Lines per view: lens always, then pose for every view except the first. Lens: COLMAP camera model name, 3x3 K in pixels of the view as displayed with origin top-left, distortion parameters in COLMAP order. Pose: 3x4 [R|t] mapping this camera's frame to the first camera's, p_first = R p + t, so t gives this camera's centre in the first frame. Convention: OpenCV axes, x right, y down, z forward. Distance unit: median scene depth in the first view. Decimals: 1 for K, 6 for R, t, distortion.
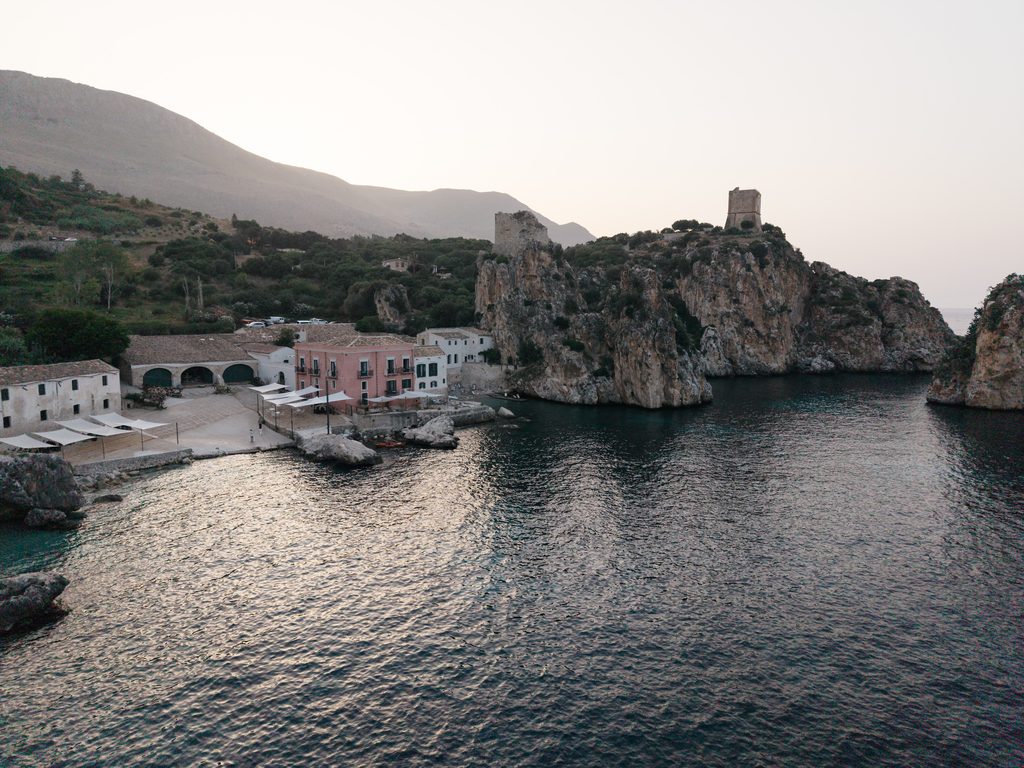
lens RADIAL K [[680.3, 0, 512.0], [0, 680.3, 382.5], [0, 0, 1]] dist [0.042128, -0.041974]
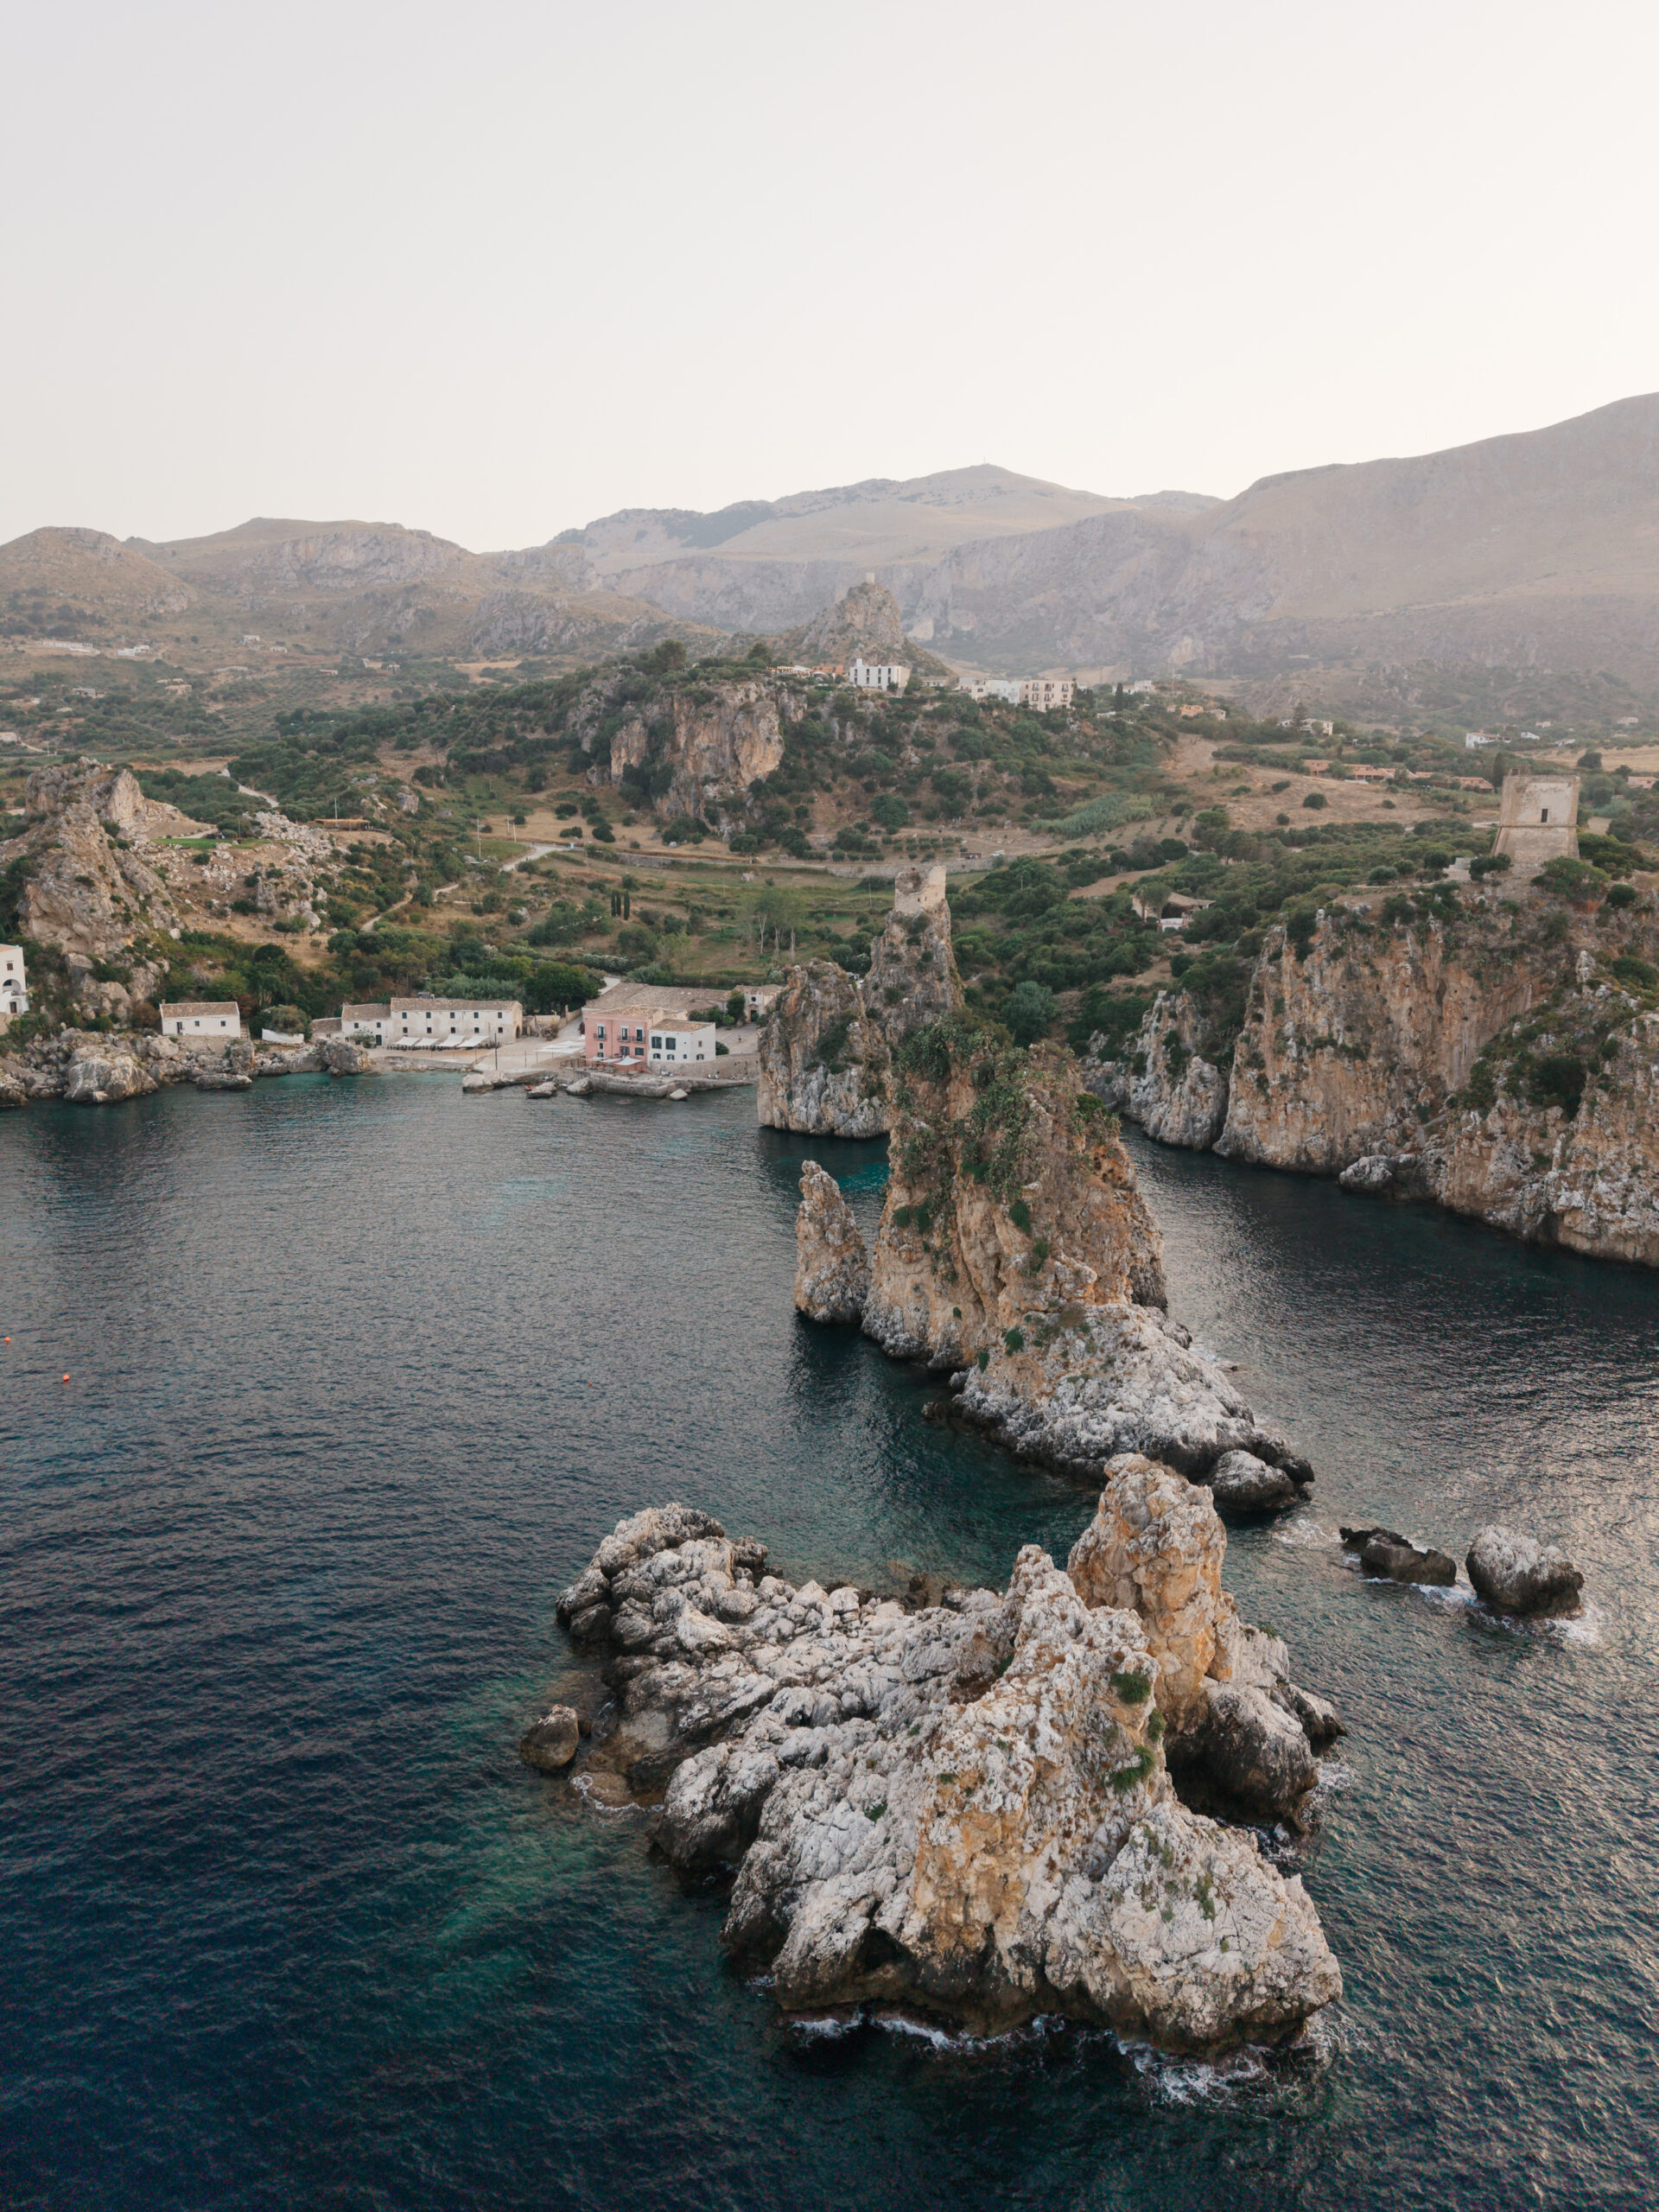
lens RADIAL K [[1470.1, 0, 828.6], [0, 1470.1, 1115.9], [0, 0, 1]] dist [0.049232, -0.036697]
pose [[0.292476, 0.183104, -0.938579, 1.695165], [-0.118328, 0.980884, 0.154484, -0.231790], [0.948924, 0.065878, 0.308552, 0.416657]]
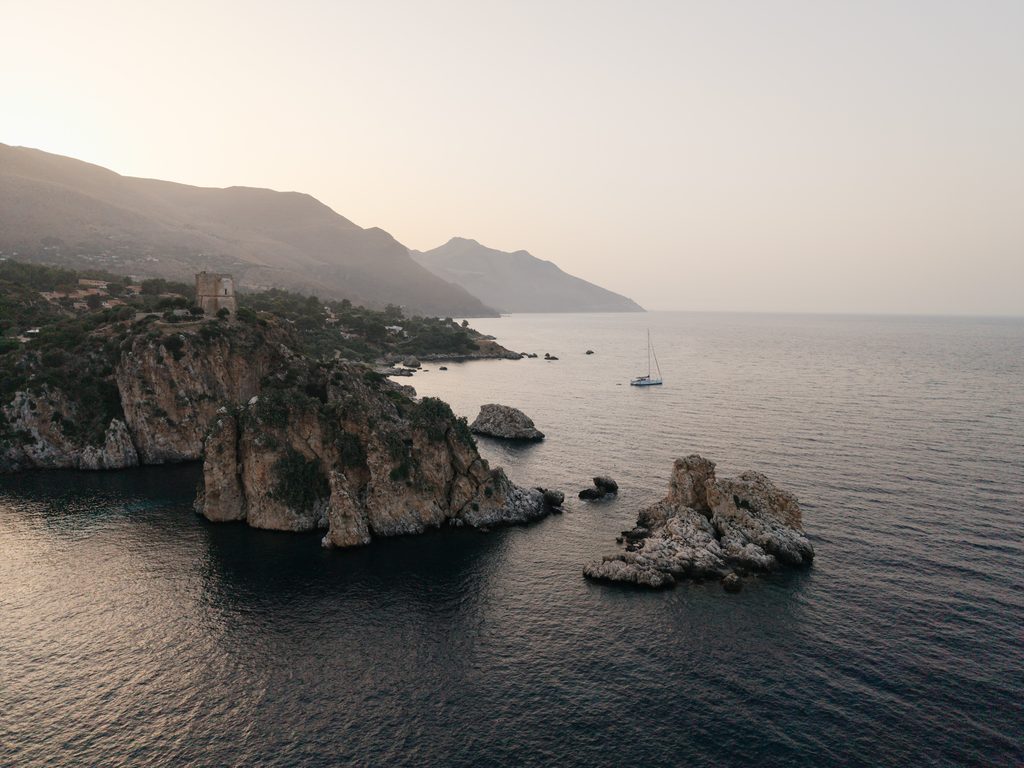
lens RADIAL K [[680.3, 0, 517.4], [0, 680.3, 376.5], [0, 0, 1]] dist [0.042128, -0.041974]
pose [[0.969601, -0.020656, 0.243817, 0.786404], [0.022446, 0.999738, -0.004564, -0.159174], [-0.243659, 0.009898, 0.969811, -0.198276]]
